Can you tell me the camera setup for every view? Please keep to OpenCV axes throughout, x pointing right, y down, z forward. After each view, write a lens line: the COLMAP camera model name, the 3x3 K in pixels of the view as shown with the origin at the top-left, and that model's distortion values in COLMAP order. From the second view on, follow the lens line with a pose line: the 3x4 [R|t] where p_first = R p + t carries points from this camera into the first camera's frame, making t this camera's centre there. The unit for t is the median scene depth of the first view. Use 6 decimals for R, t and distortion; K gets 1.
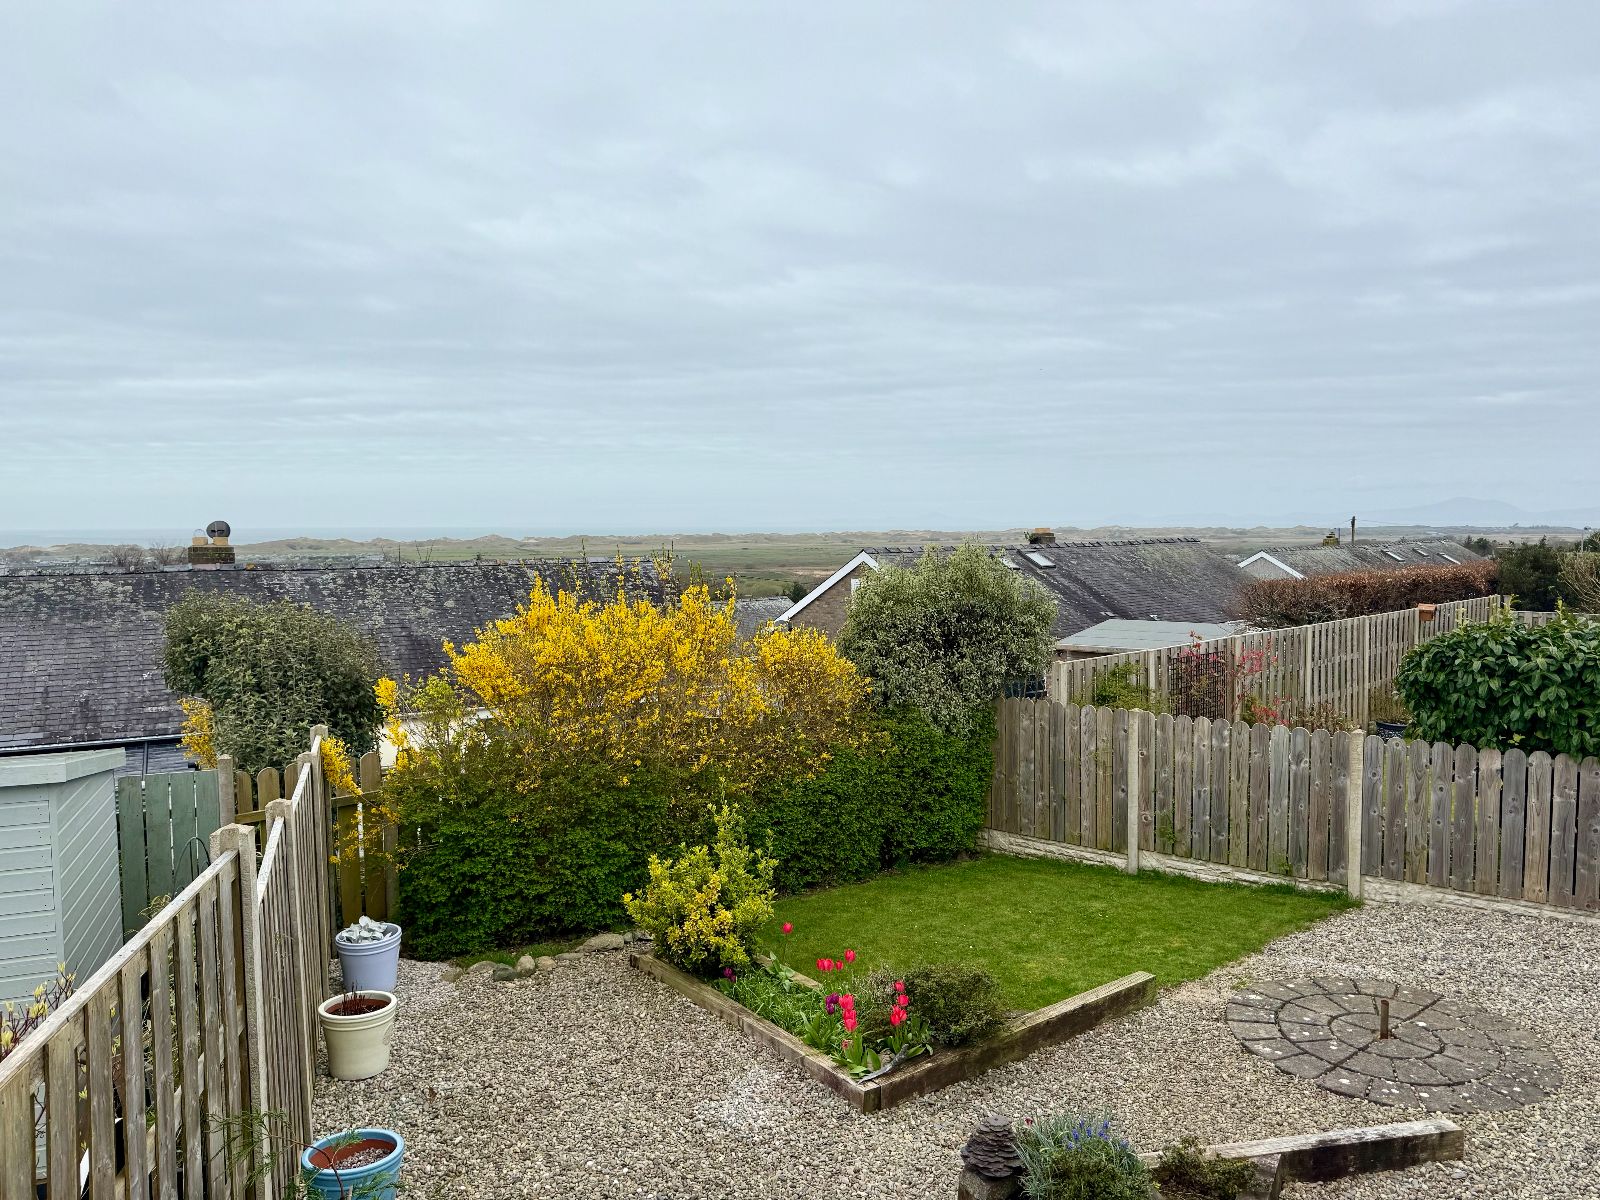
lens RADIAL K [[1124.3, 0, 800.0], [0, 1124.3, 600.0], [0, 0, 1]] dist [0.080014, -0.098608]
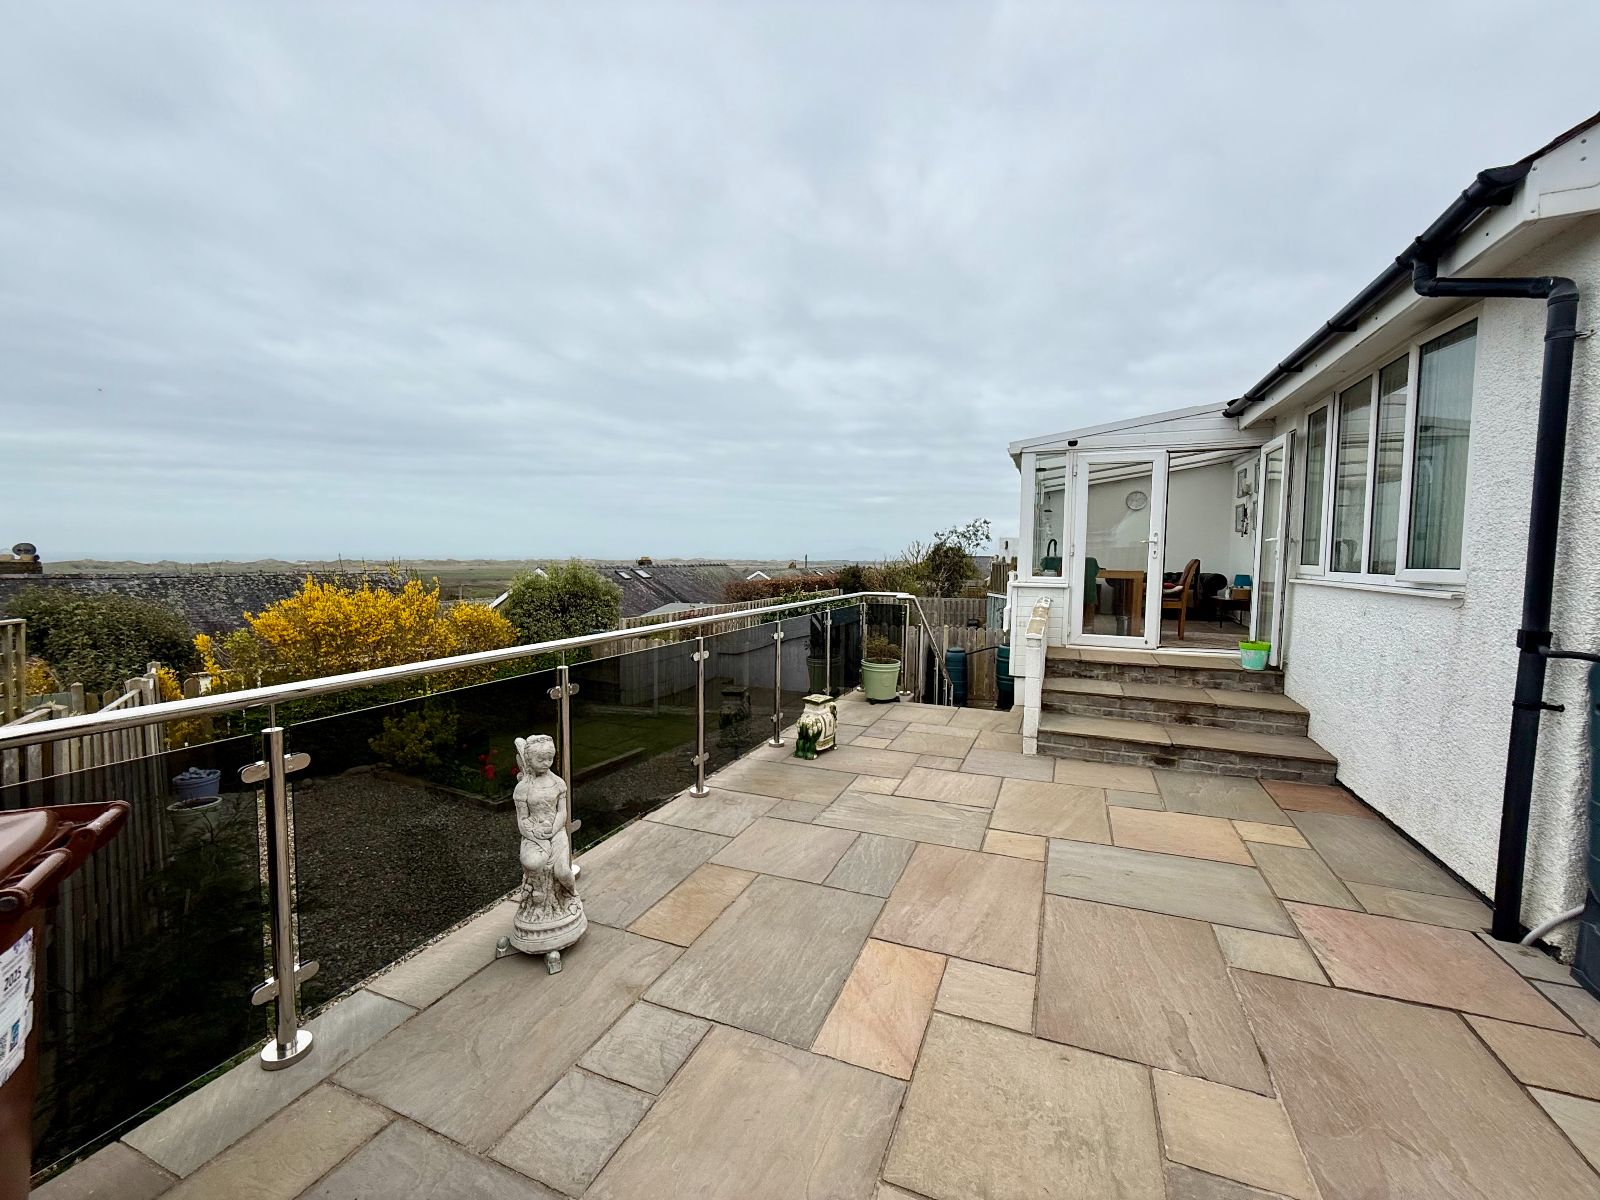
lens RADIAL K [[637.5, 0, 806.5], [0, 637.5, 601.0], [0, 0, 1]] dist [-0.001202, 0.000398]
pose [[0.907369, -0.015372, 0.420053, 0.058400], [0.014340, 0.999881, 0.005617, 0.026221], [-0.420089, 0.000927, 0.907482, -0.249602]]
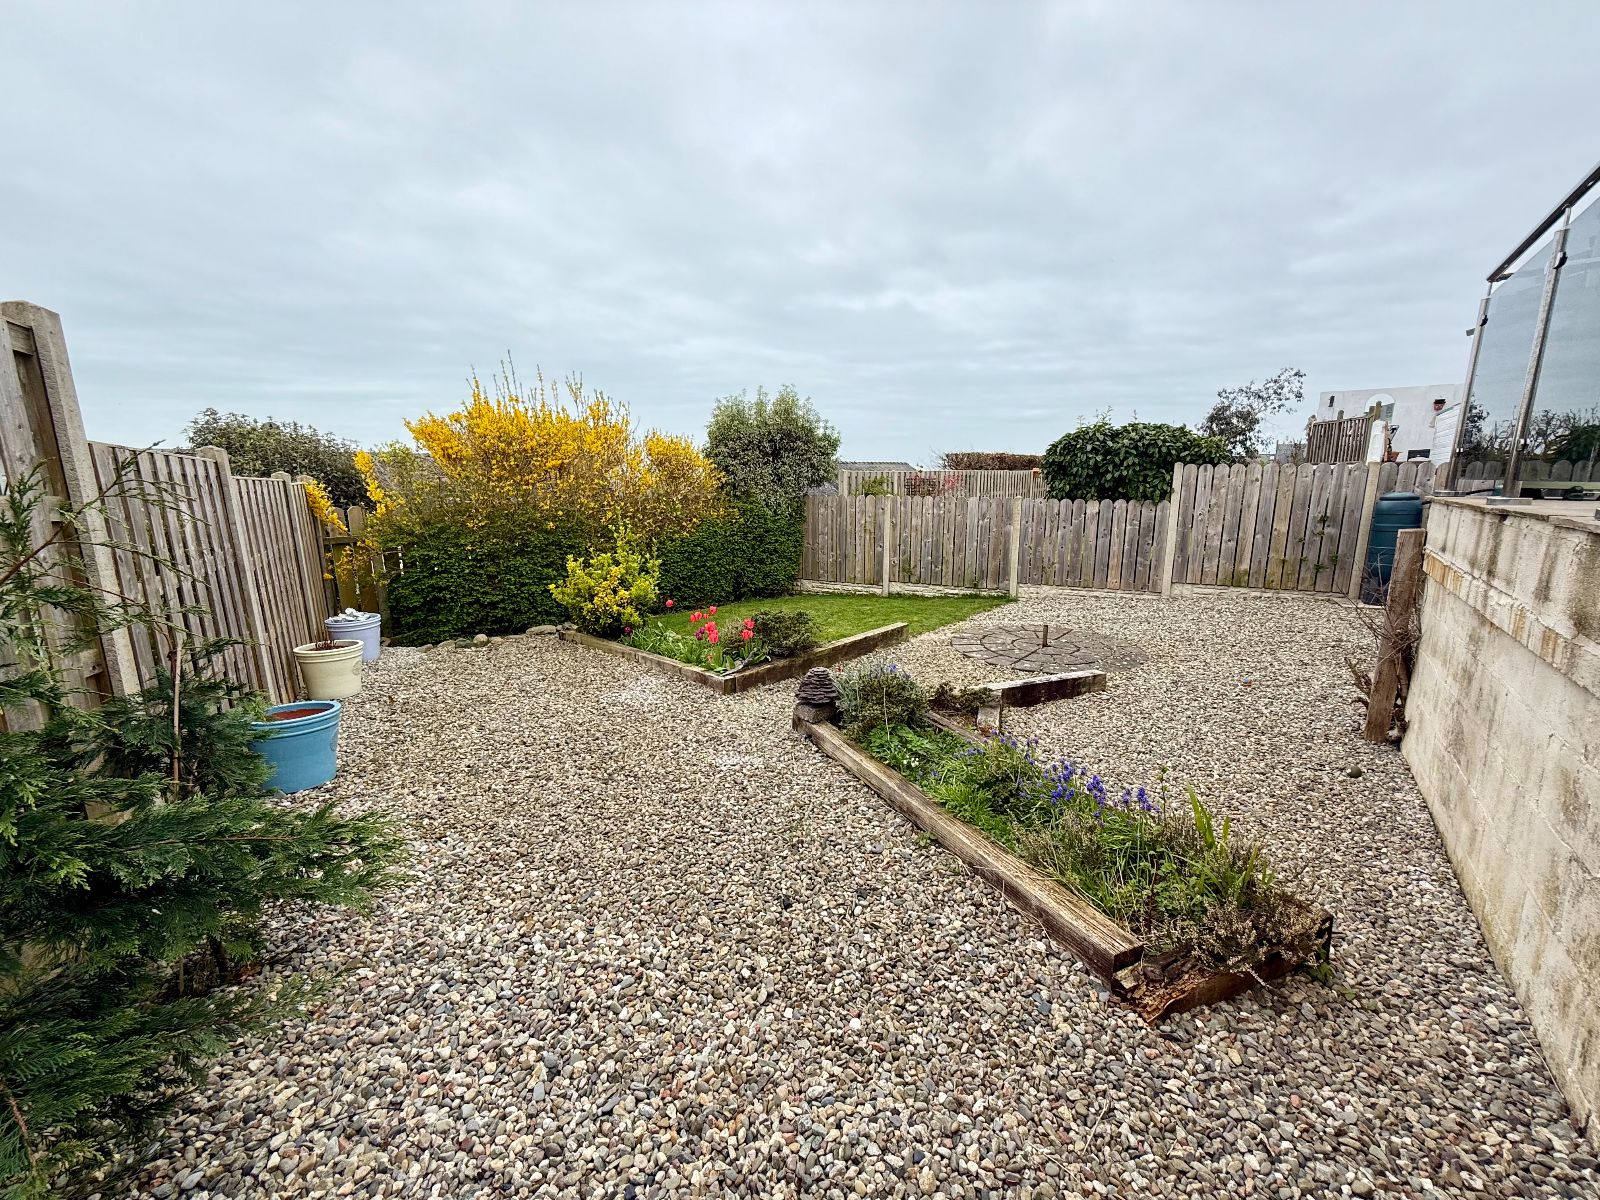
lens RADIAL K [[637.1, 0, 802.7], [0, 637.1, 598.7], [0, 0, 1]] dist [0.001577, -0.000070]
pose [[0.983174, -0.032968, 0.179672, 0.009032], [0.010771, 0.992330, 0.123143, 0.155751], [-0.182354, -0.119136, 0.975989, 0.143935]]
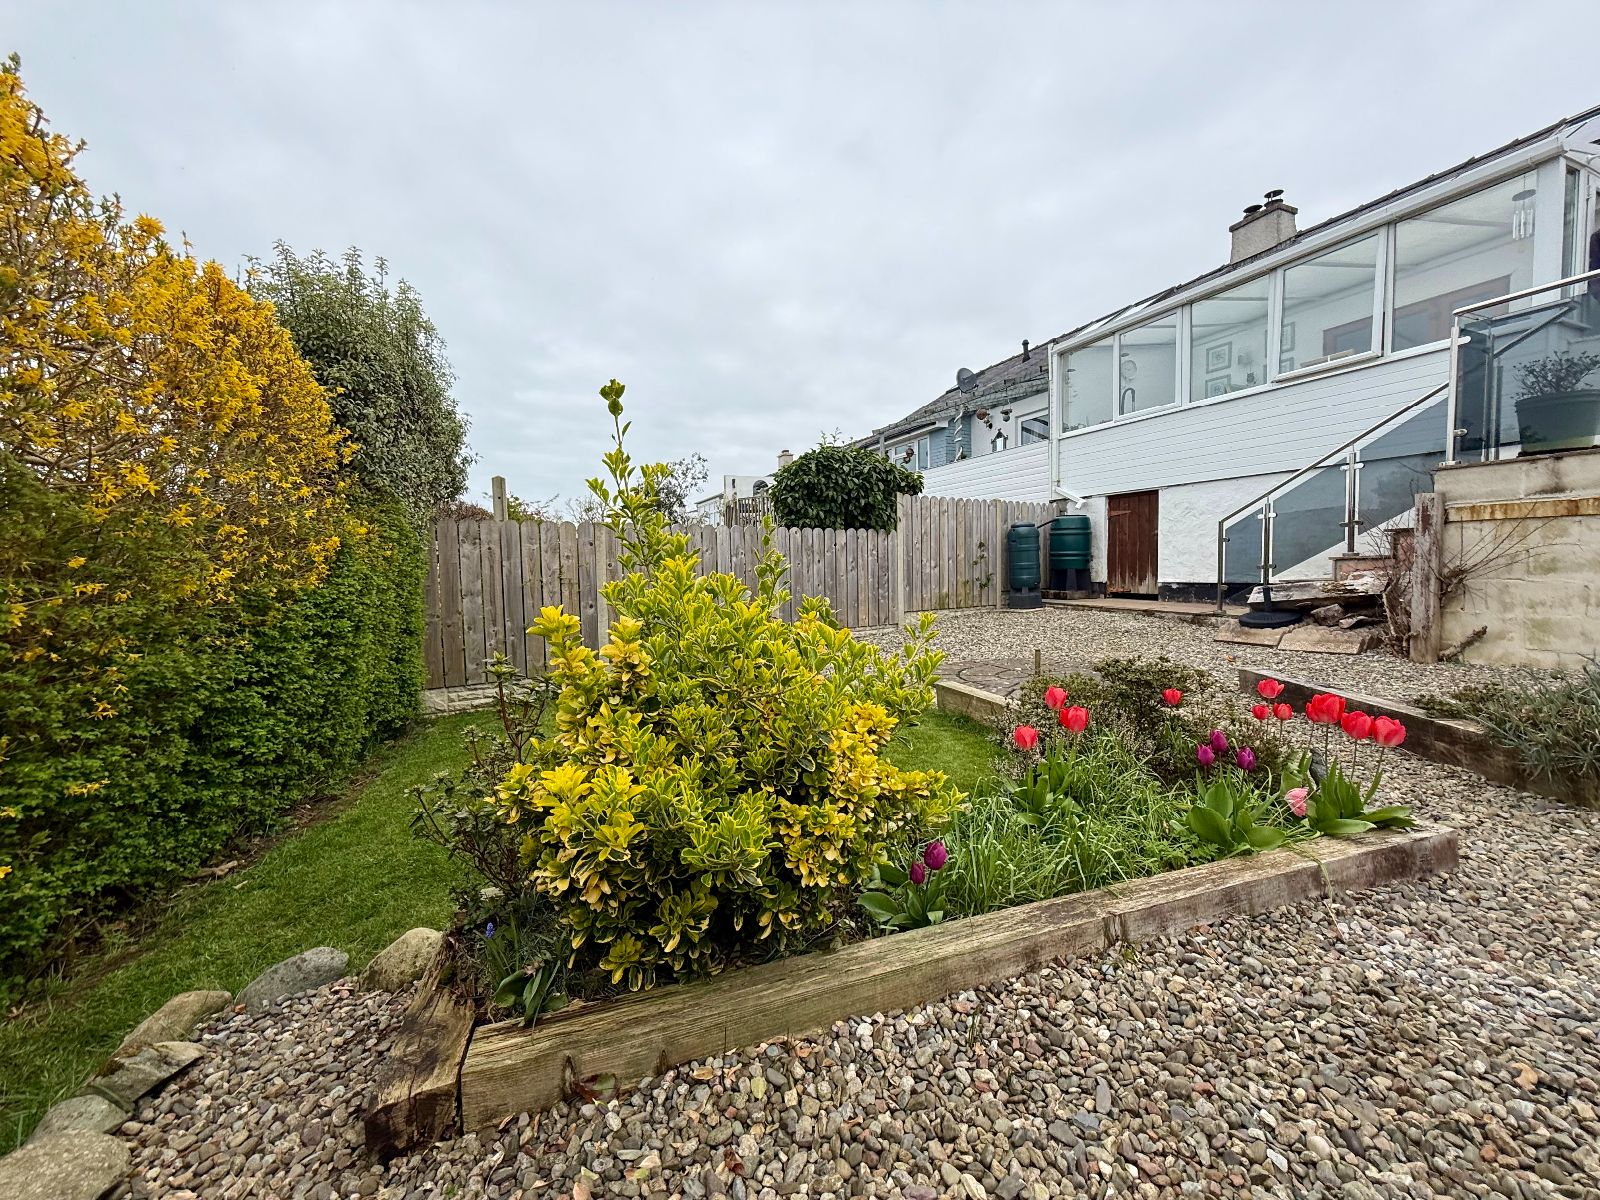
lens RADIAL K [[637.1, 0, 802.7], [0, 637.1, 598.7], [0, 0, 1]] dist [0.001577, -0.000070]
pose [[0.331671, -0.054534, 0.941817, -0.204033], [0.079971, 0.996360, 0.029529, 0.193917], [-0.939999, 0.065524, 0.334825, 0.785162]]
